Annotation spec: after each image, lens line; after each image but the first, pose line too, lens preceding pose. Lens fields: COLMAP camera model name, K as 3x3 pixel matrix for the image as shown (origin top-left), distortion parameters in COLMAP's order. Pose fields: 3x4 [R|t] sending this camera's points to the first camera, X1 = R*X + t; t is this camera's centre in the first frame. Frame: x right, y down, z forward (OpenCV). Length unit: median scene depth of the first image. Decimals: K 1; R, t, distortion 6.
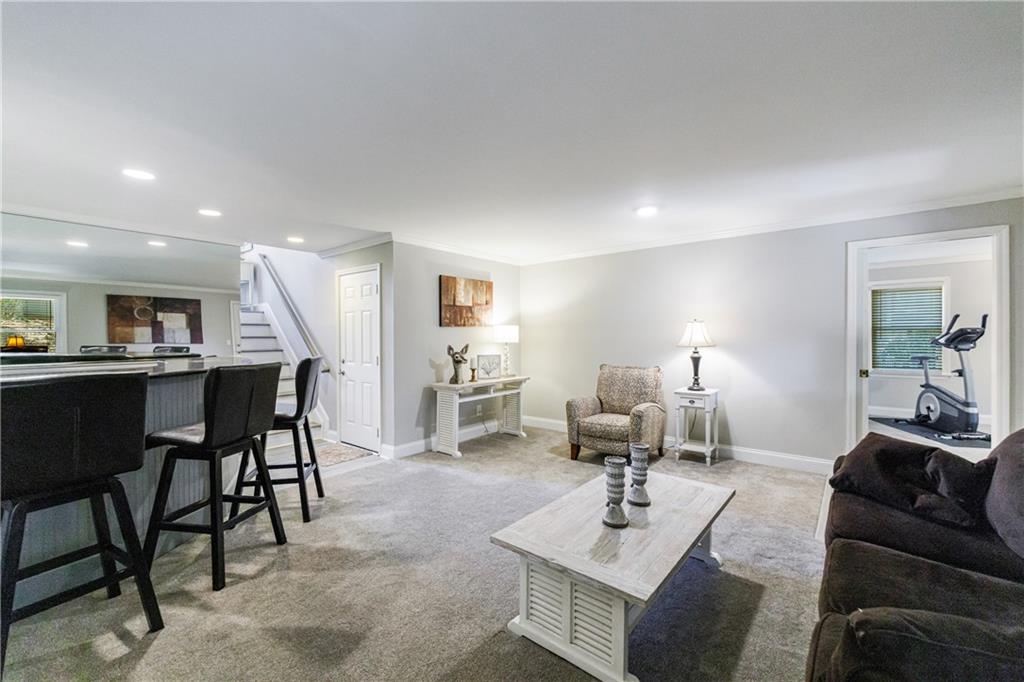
lens RADIAL K [[433.6, 0, 502.6], [0, 433.6, 335.8], [0, 0, 1]] dist [-0.001331, -0.000120]
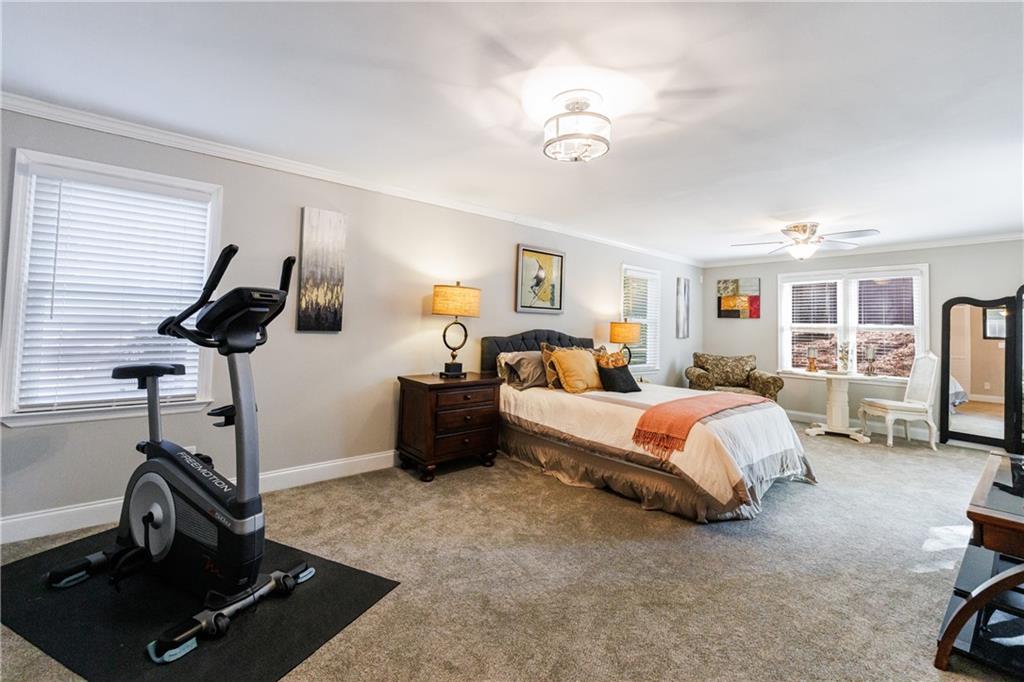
lens RADIAL K [[420.0, 0, 506.2], [0, 420.0, 303.8], [0, 0, 1]] dist [0.000879, -0.000788]
pose [[0.173863, 0.065332, 0.982600, 0.755293], [-0.010652, 0.997863, -0.064462, 0.014842], [-0.984712, 0.000741, 0.174187, 0.718776]]
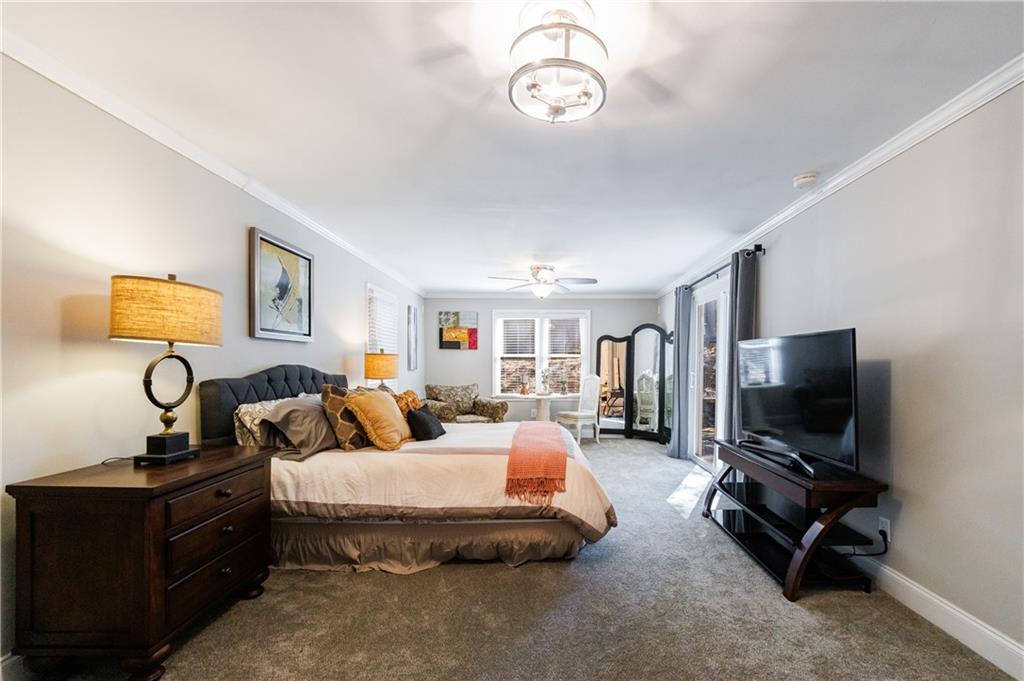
lens RADIAL K [[420.0, 0, 533.8], [0, 420.0, 371.9], [0, 0, 1]] dist [0.000879, -0.000788]
pose [[-0.644114, -0.010258, 0.764860, 0.882839], [0.012631, 0.999631, 0.024044, 0.012629], [-0.764825, 0.025148, -0.643747, 0.843671]]
